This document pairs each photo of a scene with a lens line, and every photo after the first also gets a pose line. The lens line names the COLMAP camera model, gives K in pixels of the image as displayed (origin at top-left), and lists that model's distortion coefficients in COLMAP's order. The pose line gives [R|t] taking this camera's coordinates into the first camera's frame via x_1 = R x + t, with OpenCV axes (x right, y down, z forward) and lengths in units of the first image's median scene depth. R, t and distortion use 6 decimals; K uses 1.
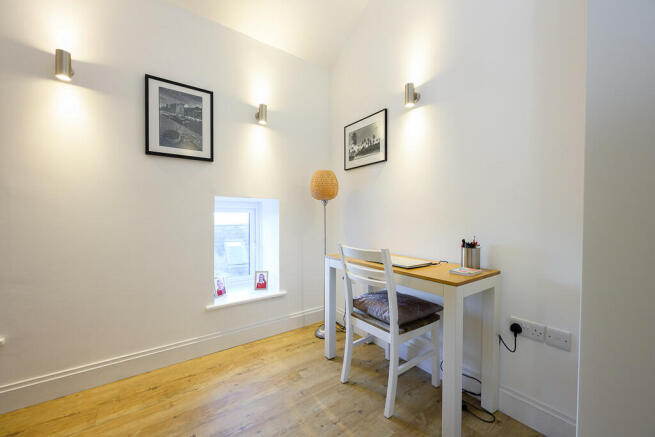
lens RADIAL K [[261.2, 0, 328.0], [0, 261.2, 220.2], [0, 0, 1]] dist [-0.000076, 0.000129]
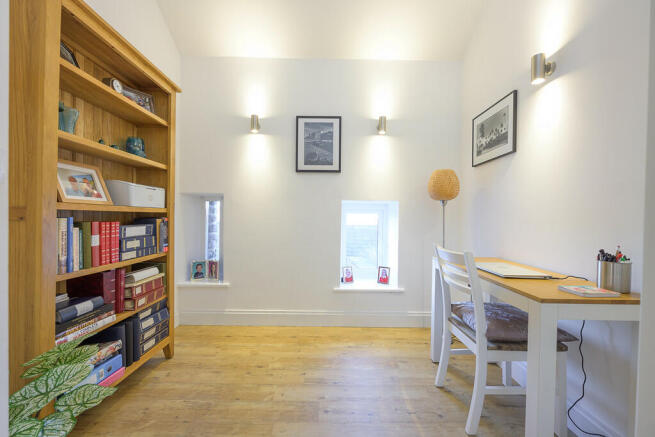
lens RADIAL K [[261.2, 0, 328.0], [0, 261.2, 220.2], [0, 0, 1]] dist [-0.000076, 0.000129]
pose [[0.807401, 0.014576, -0.589823, 0.255714], [-0.017624, 0.999845, 0.000583, 0.003209], [0.589740, 0.009925, 0.807532, -0.036226]]
